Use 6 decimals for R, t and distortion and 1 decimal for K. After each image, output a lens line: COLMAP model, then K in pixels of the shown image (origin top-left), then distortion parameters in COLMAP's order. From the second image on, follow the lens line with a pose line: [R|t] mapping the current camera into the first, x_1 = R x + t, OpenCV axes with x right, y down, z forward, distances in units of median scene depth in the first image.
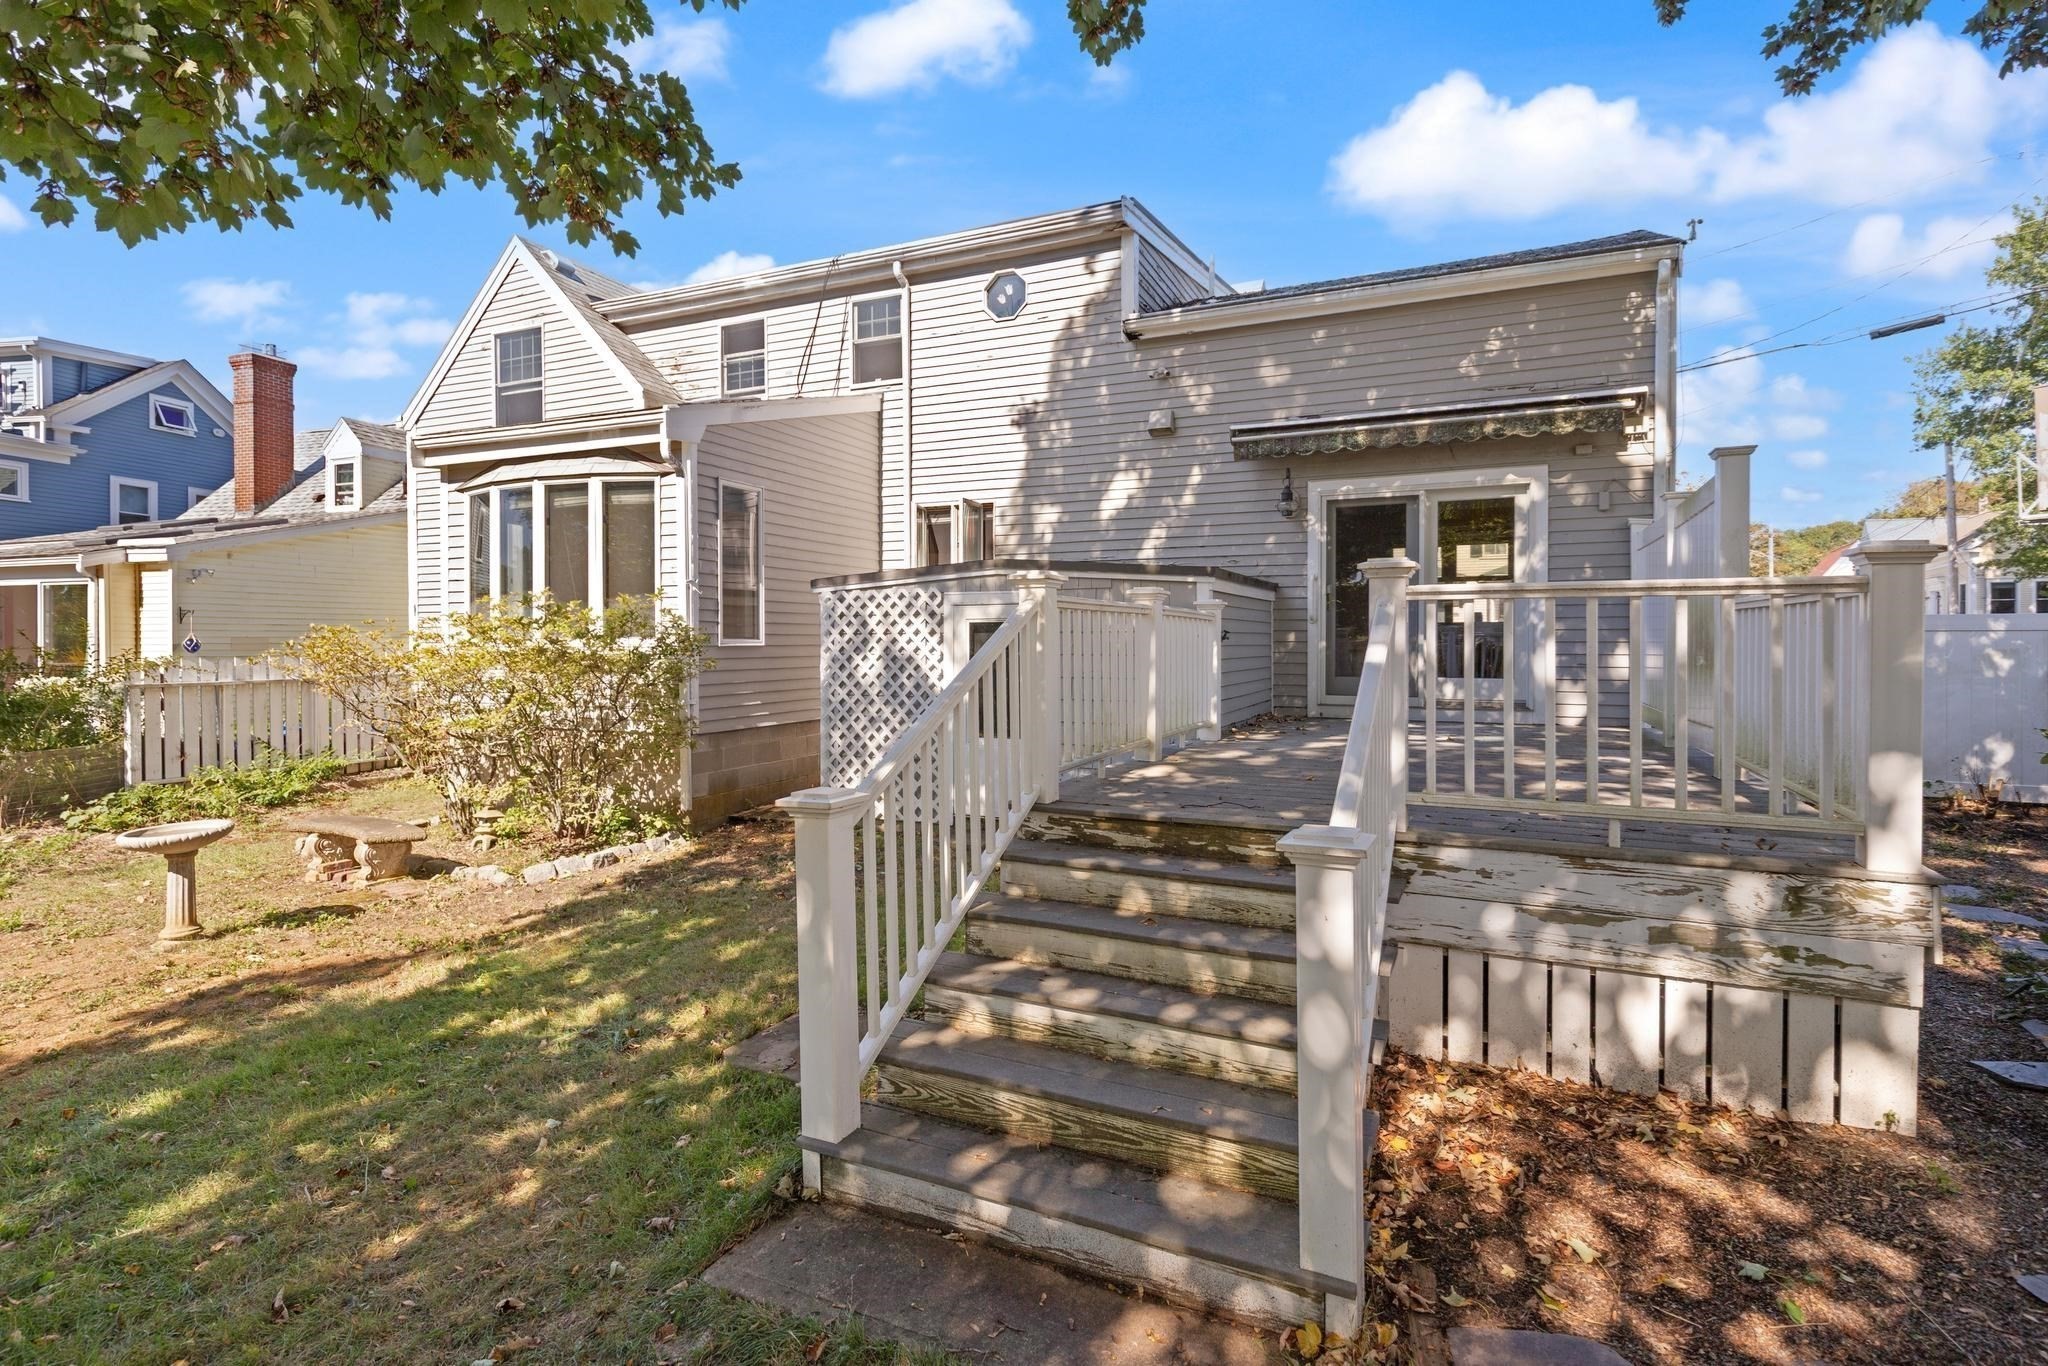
lens RADIAL K [[919.3, 0, 1027.3], [0, 919.3, 677.3], [0, 0, 1]] dist [0.004122, -0.000279]
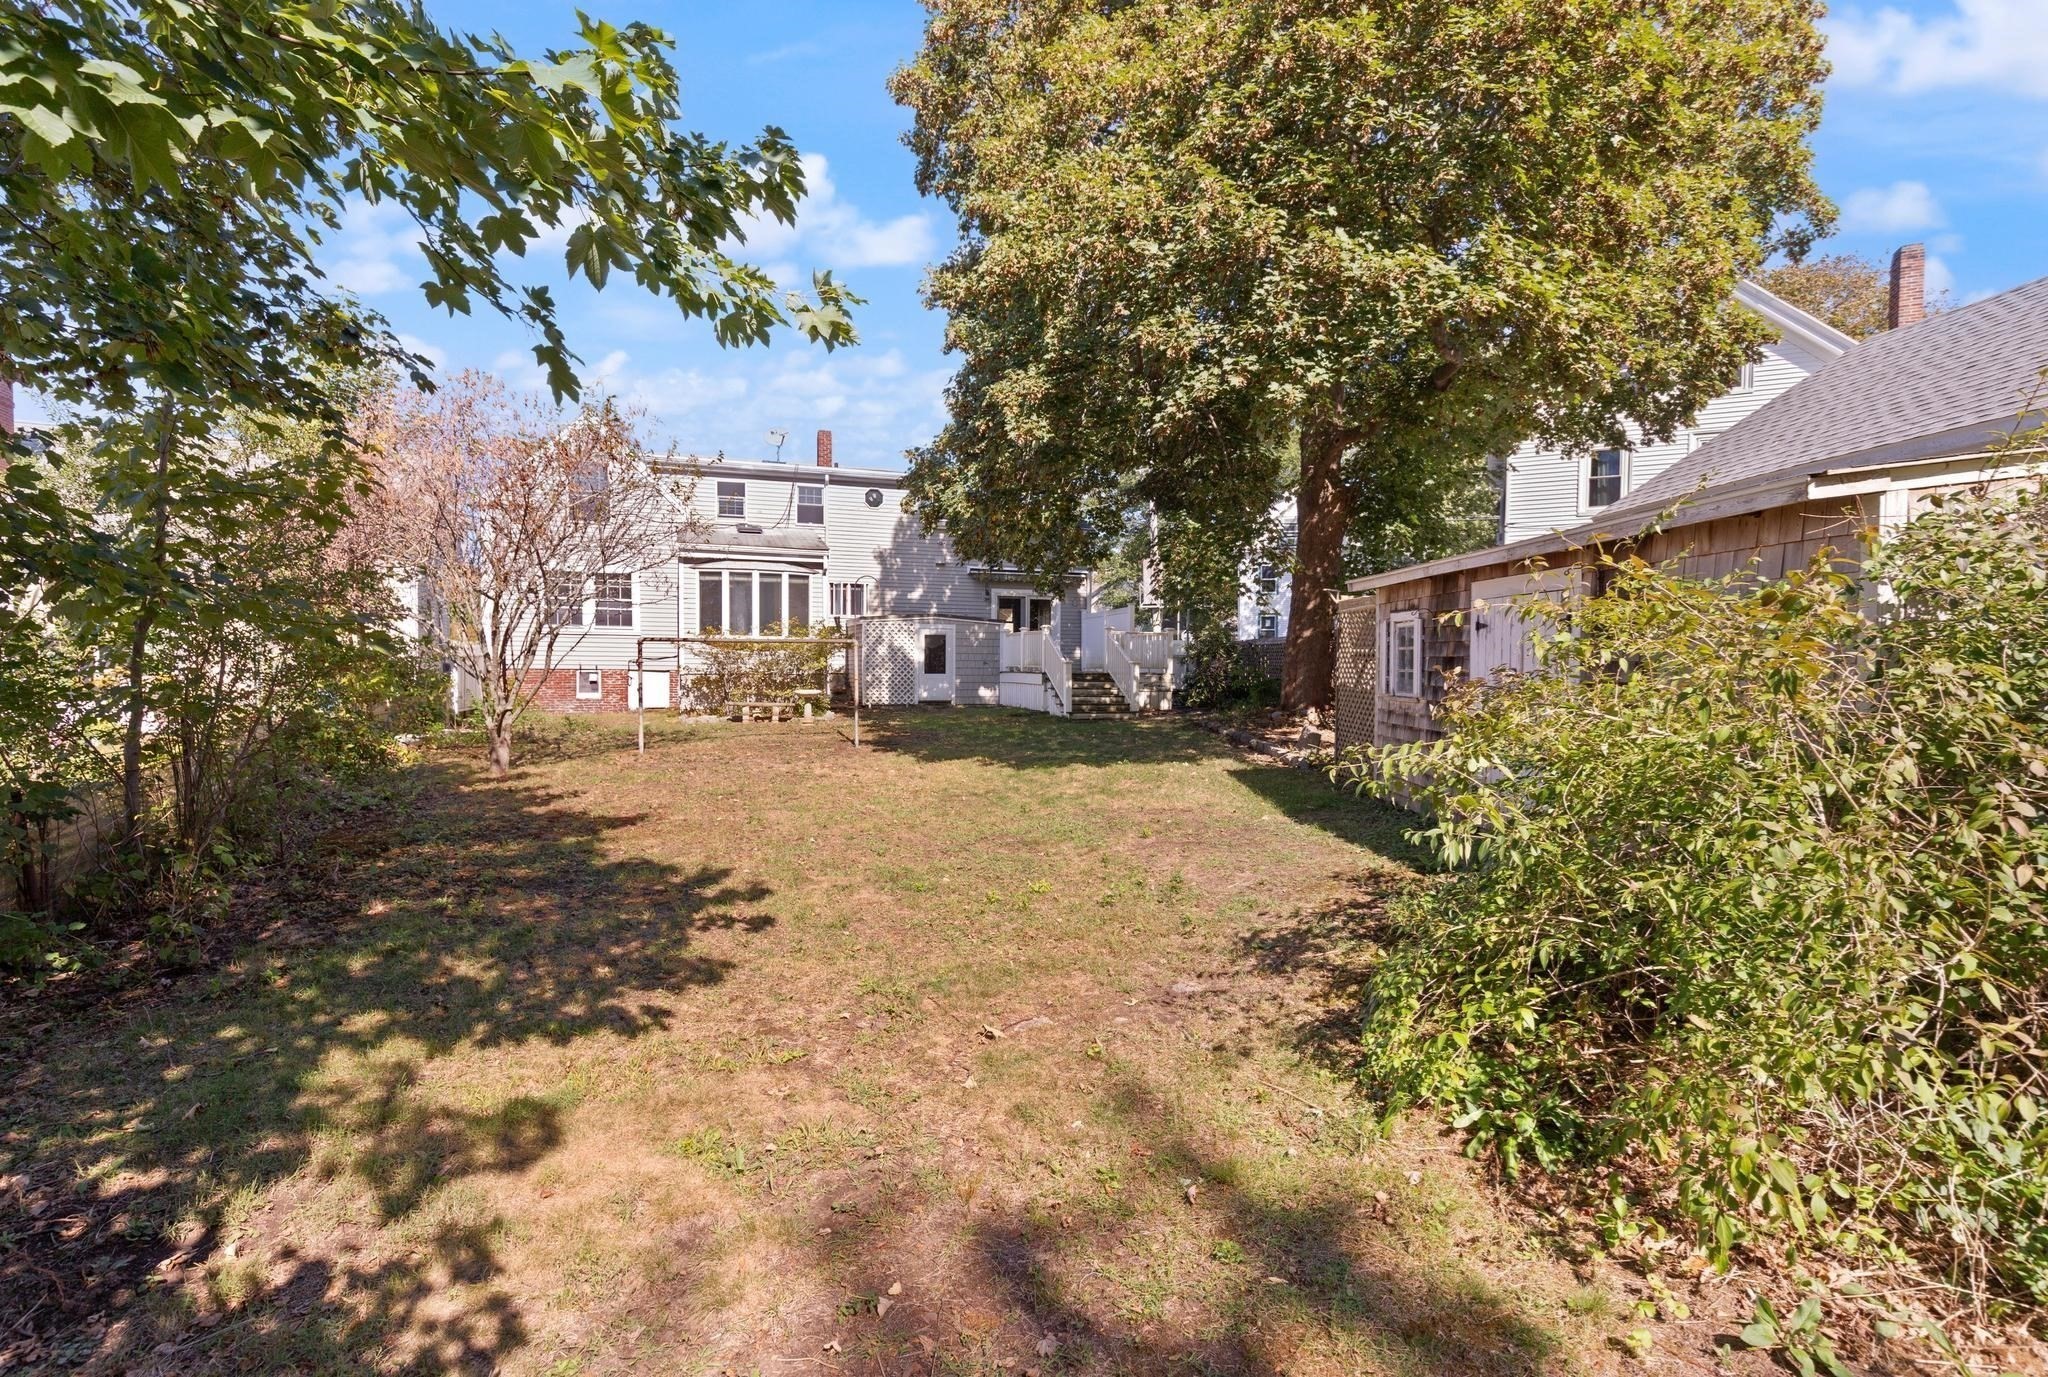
lens RADIAL K [[936.9, 0, 1024.0], [0, 936.9, 688.5], [0, 0, 1]] dist [-0.000088, -0.000015]
pose [[0.734064, -0.010608, 0.678998, -1.478837], [0.023693, 0.999669, -0.009997, 0.116999], [-0.678667, 0.023426, 0.734072, -1.096924]]
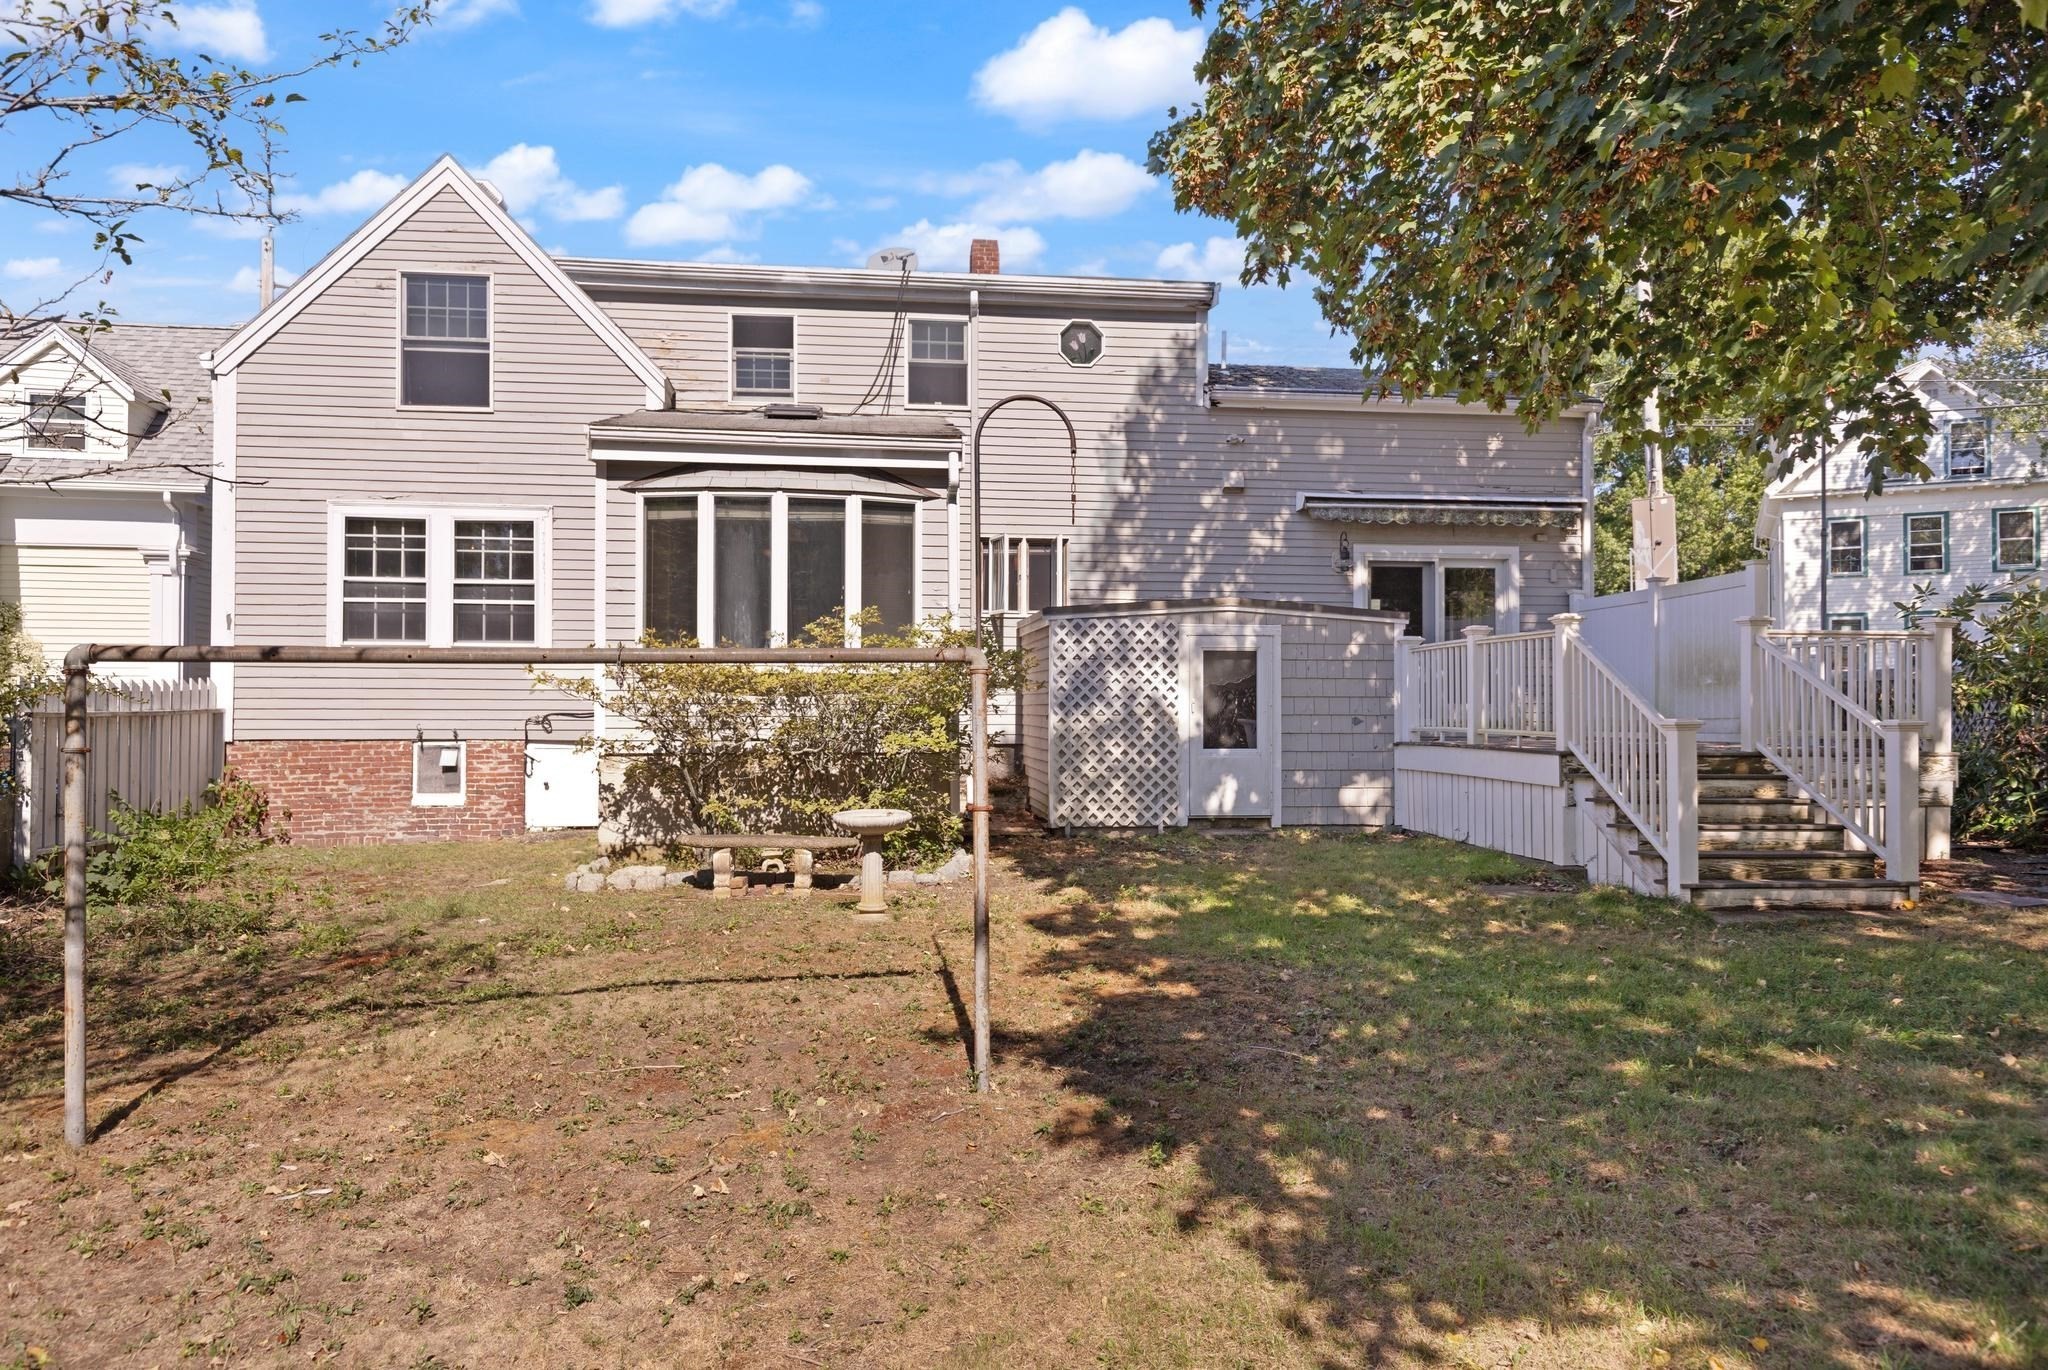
lens RADIAL K [[1348.7, 0, 1024.0], [0, 1348.7, 685.0], [0, 0, 1]] dist [0.005183, 0.000989]
pose [[0.862555, 0.013621, 0.505779, -0.896680], [0.020330, 0.997897, -0.061545, 0.065410], [-0.505554, 0.063369, 0.860465, -0.267222]]
